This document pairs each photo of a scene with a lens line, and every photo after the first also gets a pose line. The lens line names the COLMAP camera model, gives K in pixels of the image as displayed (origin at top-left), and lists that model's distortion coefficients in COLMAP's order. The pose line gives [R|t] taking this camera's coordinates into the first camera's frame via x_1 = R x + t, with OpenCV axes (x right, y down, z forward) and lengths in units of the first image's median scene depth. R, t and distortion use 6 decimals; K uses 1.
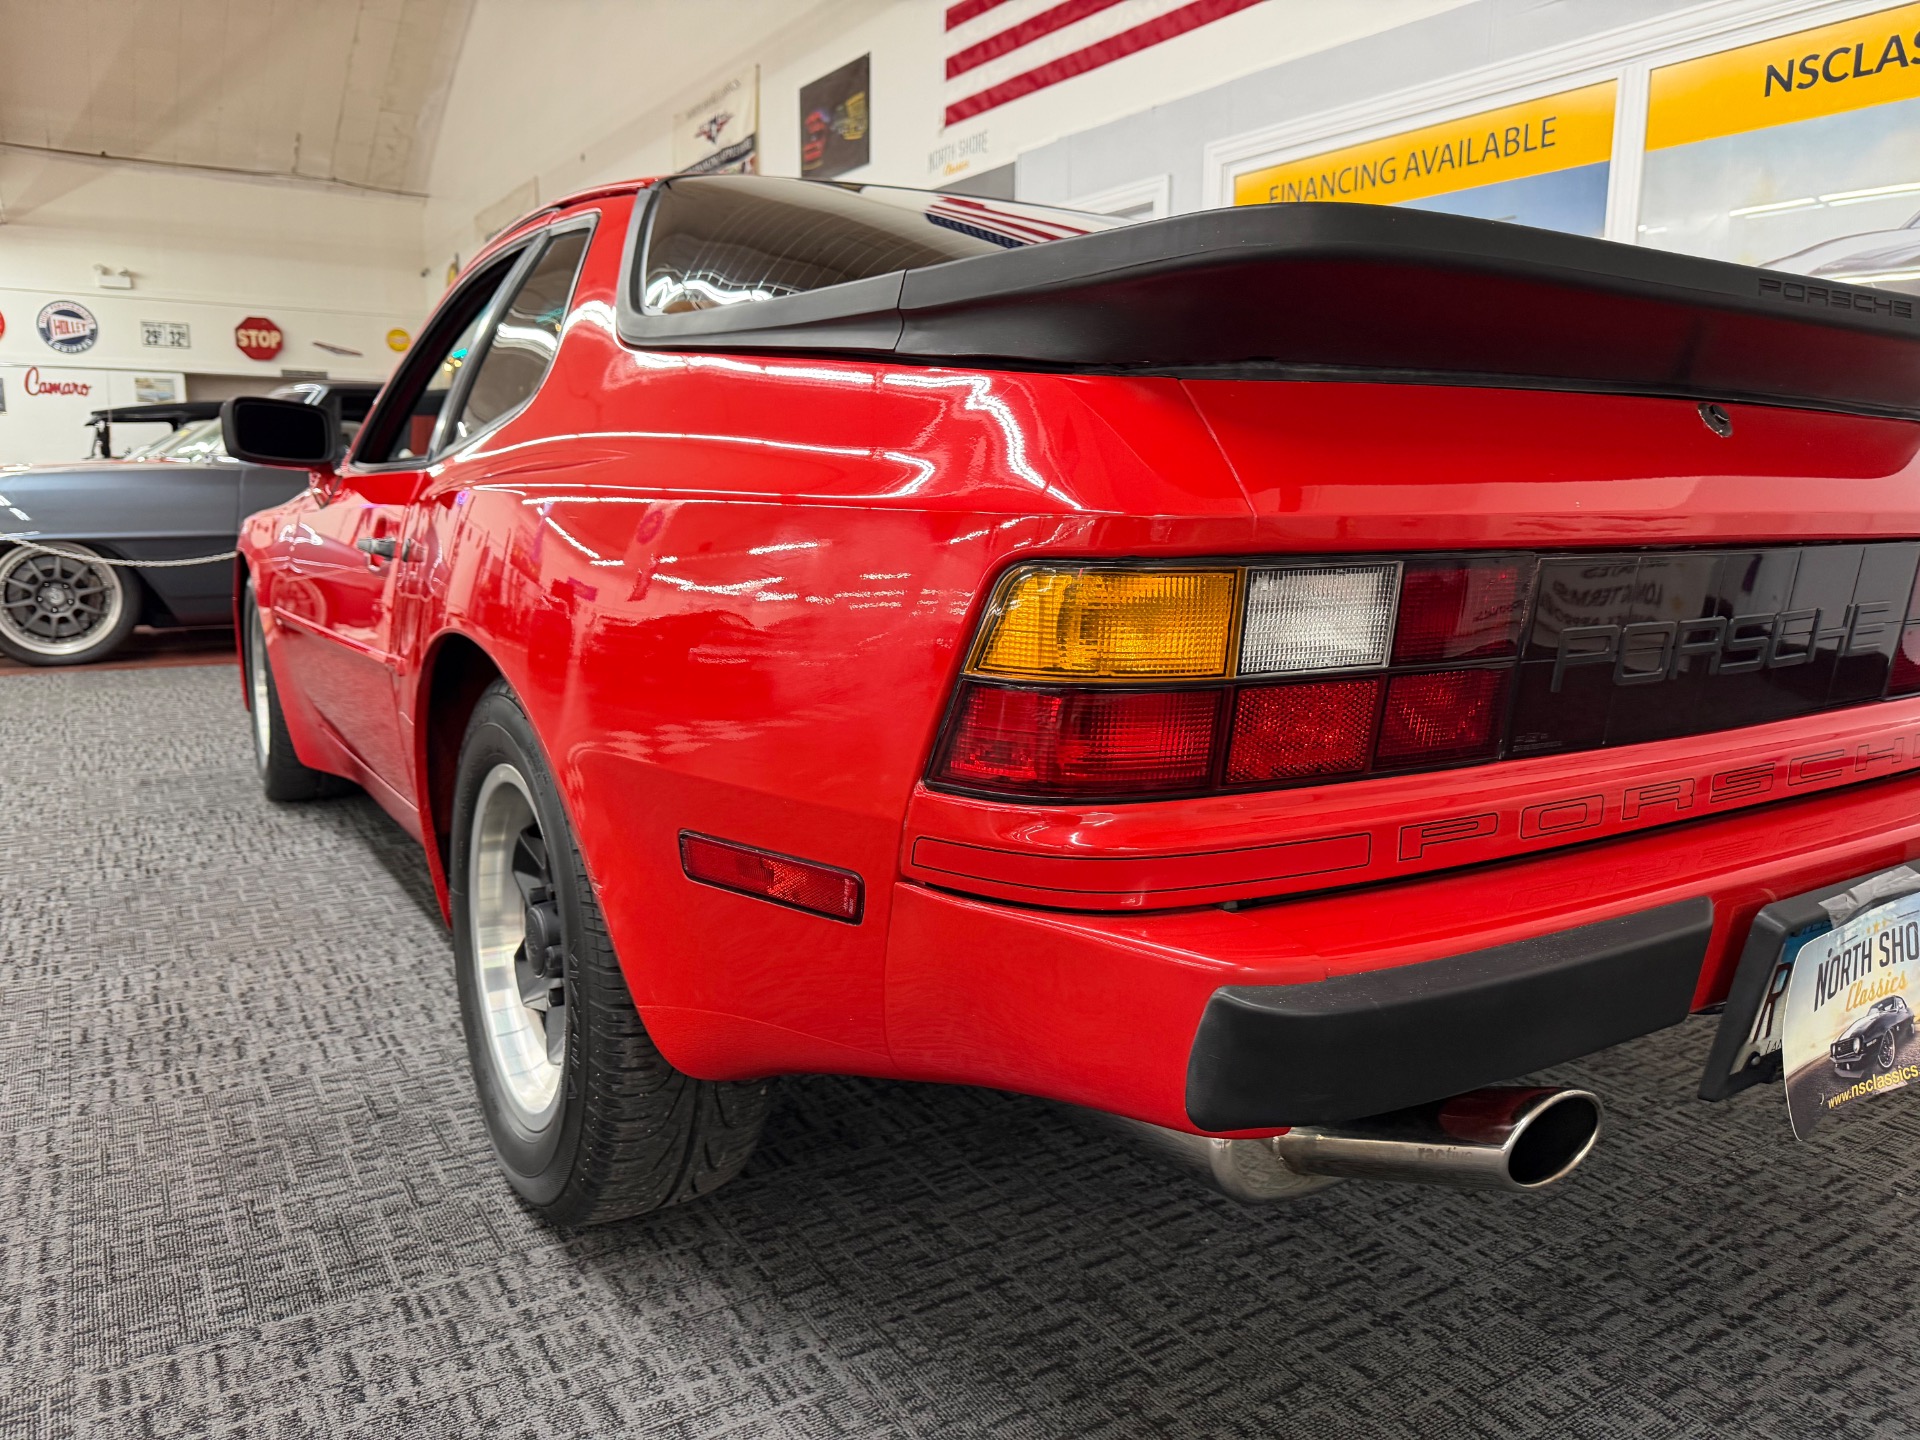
lens RADIAL K [[1375.3, 0, 948.6], [0, 1375.3, 717.8], [0, 0, 1]] dist [0.011070, -0.013118]
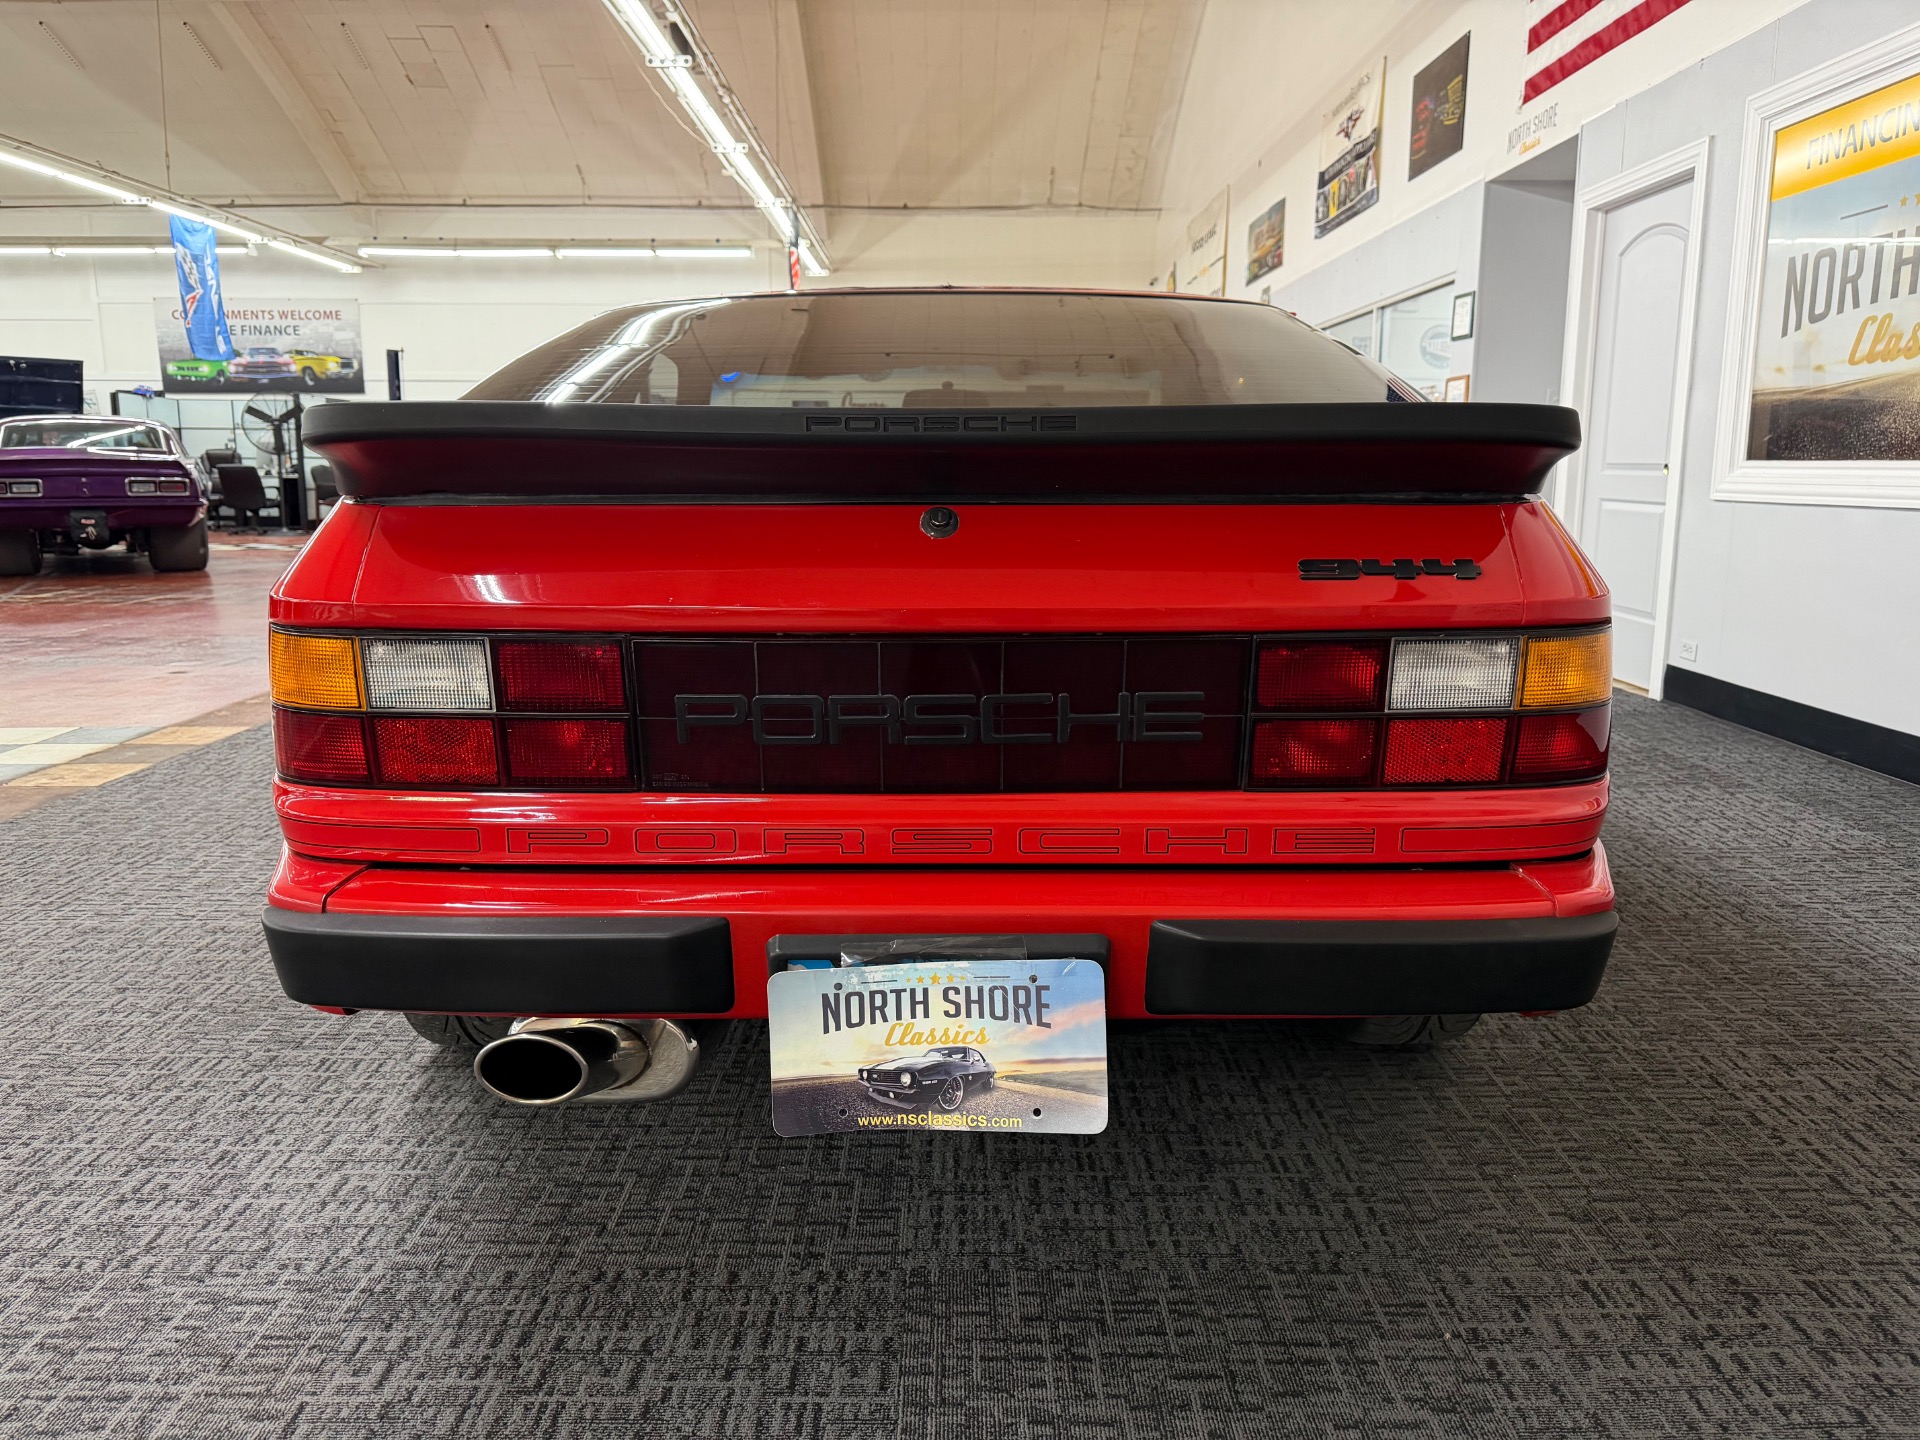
lens RADIAL K [[1375.3, 0, 959.0], [0, 1375.3, 719.5], [0, 0, 1]] dist [0.011070, -0.013118]
pose [[0.843468, 0.089015, -0.529752, 0.191641], [-0.081312, 0.995968, 0.037889, -0.015778], [0.530989, 0.011117, 0.847306, 0.008569]]
